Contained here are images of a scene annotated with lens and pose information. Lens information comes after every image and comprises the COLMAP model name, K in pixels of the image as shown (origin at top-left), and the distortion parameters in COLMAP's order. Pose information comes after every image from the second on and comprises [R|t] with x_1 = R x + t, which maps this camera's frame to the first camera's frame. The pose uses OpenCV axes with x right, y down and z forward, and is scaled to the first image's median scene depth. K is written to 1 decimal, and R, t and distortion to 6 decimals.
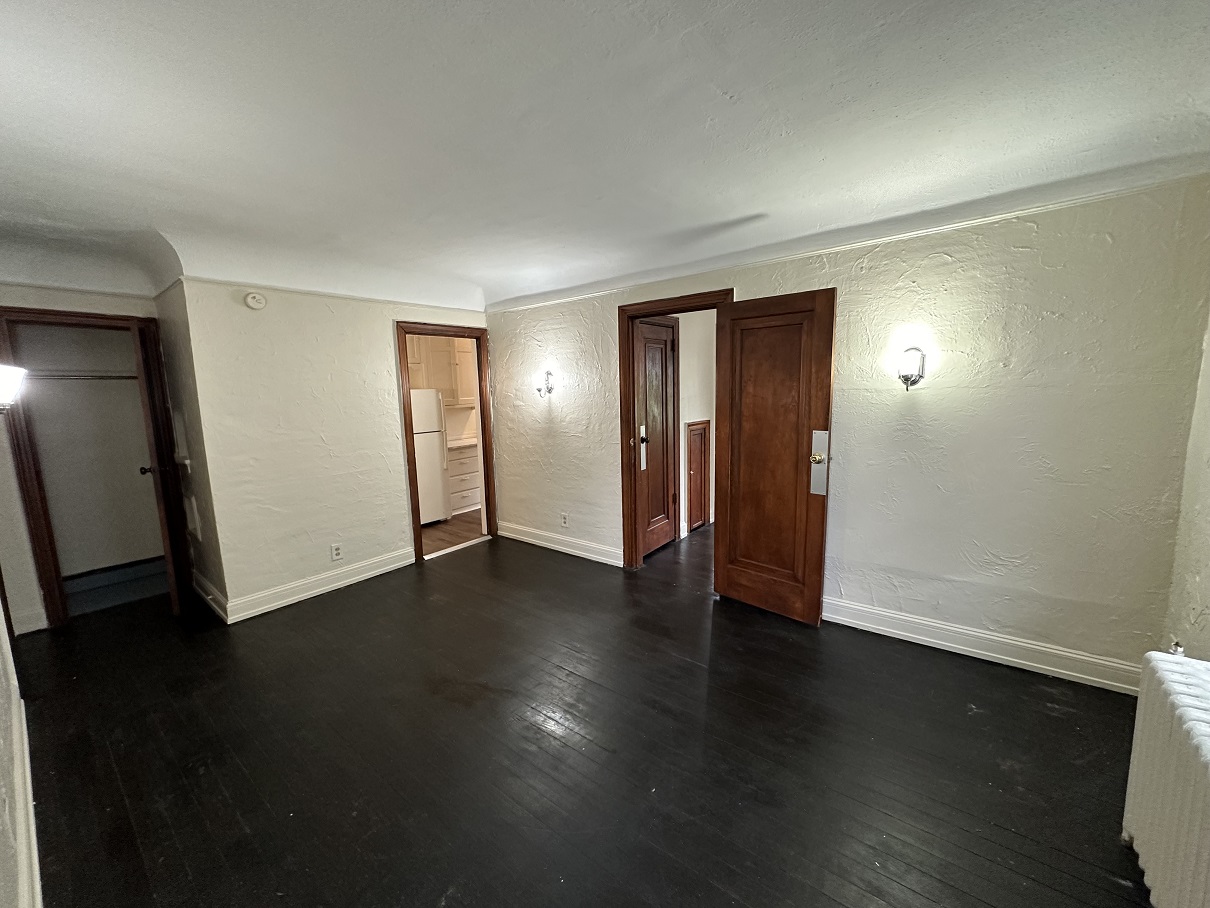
lens RADIAL K [[480.2, 0, 604.3], [0, 480.2, 452.5], [0, 0, 1]] dist [-0.001848, 0.000027]
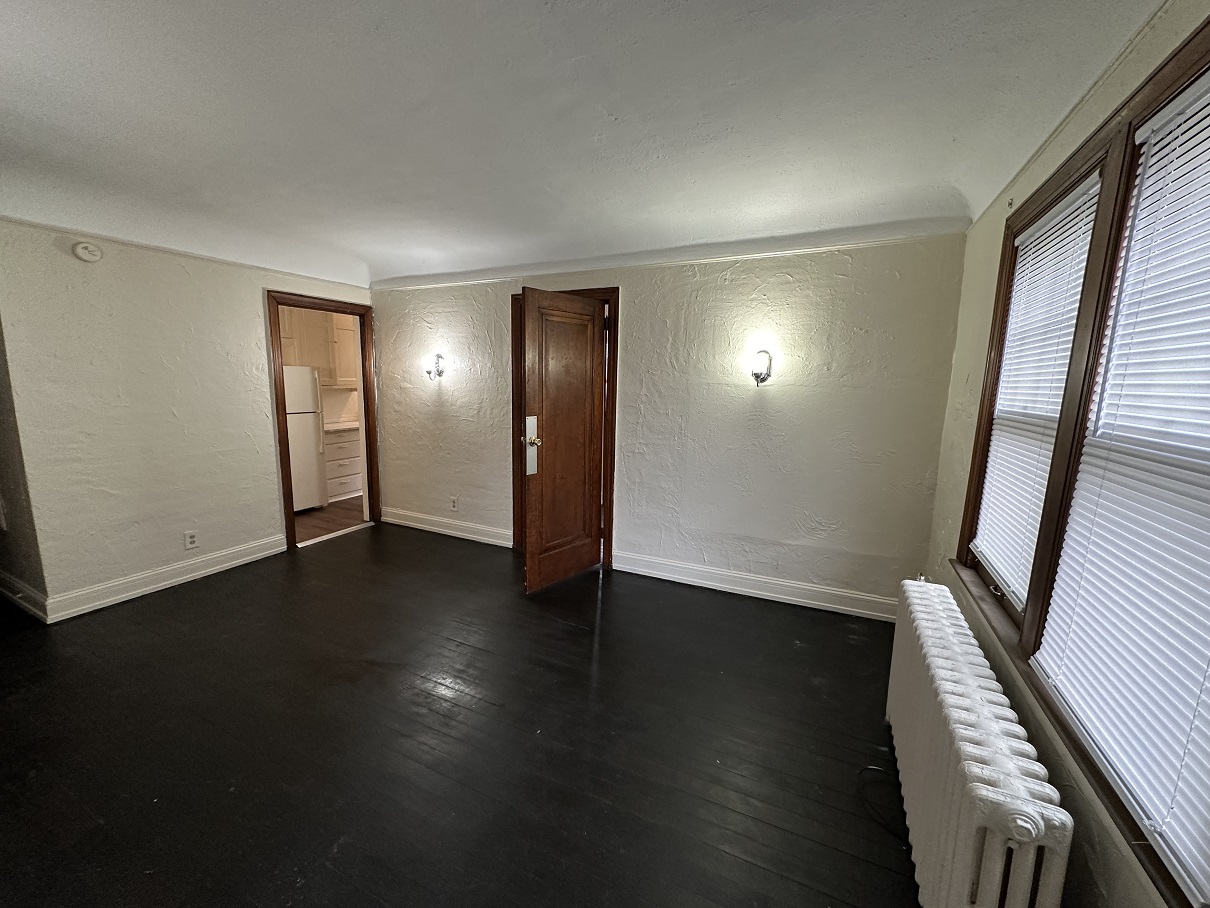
lens RADIAL K [[480.2, 0, 604.3], [0, 480.2, 452.5], [0, 0, 1]] dist [-0.001848, 0.000027]
pose [[0.974380, 0.013424, 0.224508, -0.003707], [-0.016541, 0.999791, 0.012006, 0.018365], [-0.224300, -0.015412, 0.974398, -0.053175]]
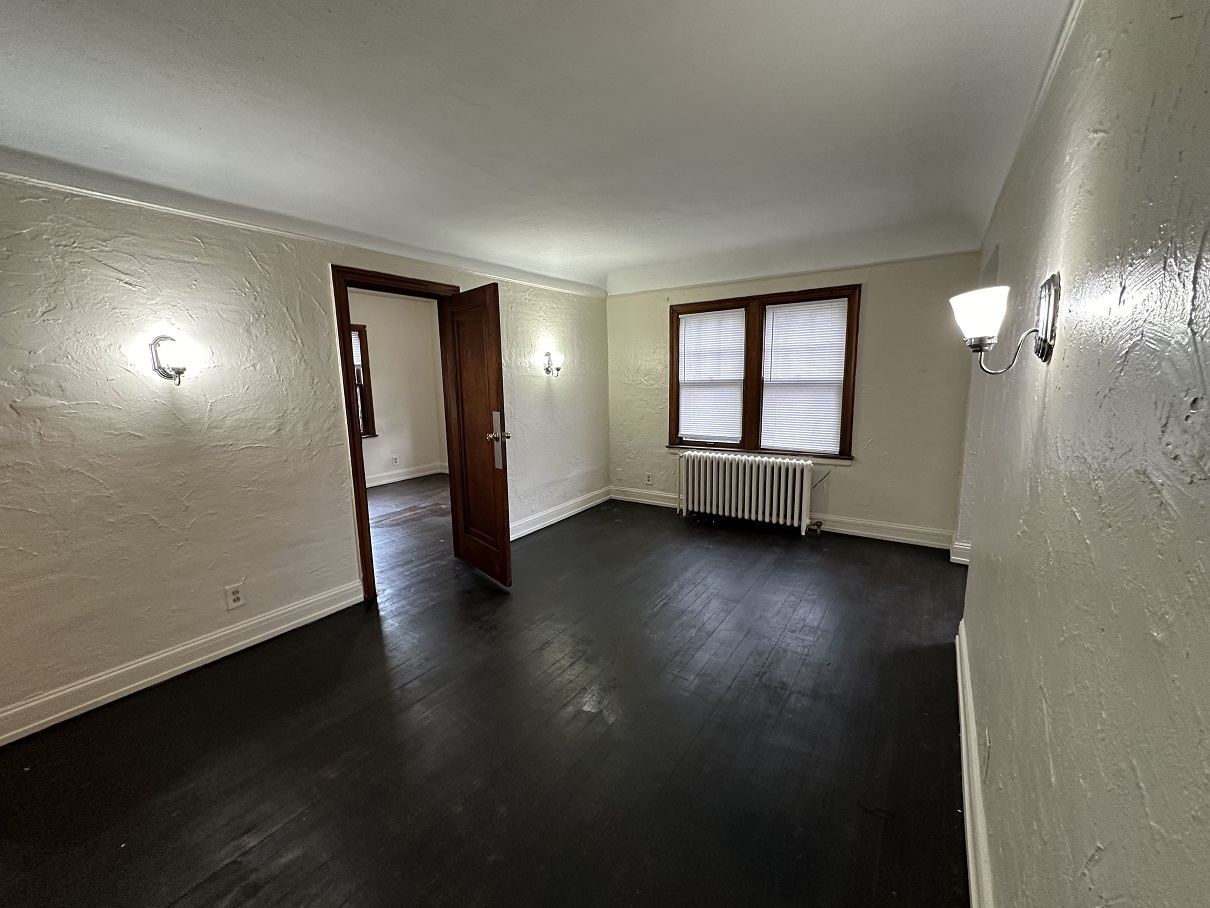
lens RADIAL K [[480.2, 0, 604.3], [0, 480.2, 452.5], [0, 0, 1]] dist [-0.001848, 0.000027]
pose [[-0.075055, -0.128875, 0.988816, -0.776625], [0.152843, 0.978409, 0.139120, -0.049691], [-0.985396, 0.161575, -0.053737, 0.643891]]
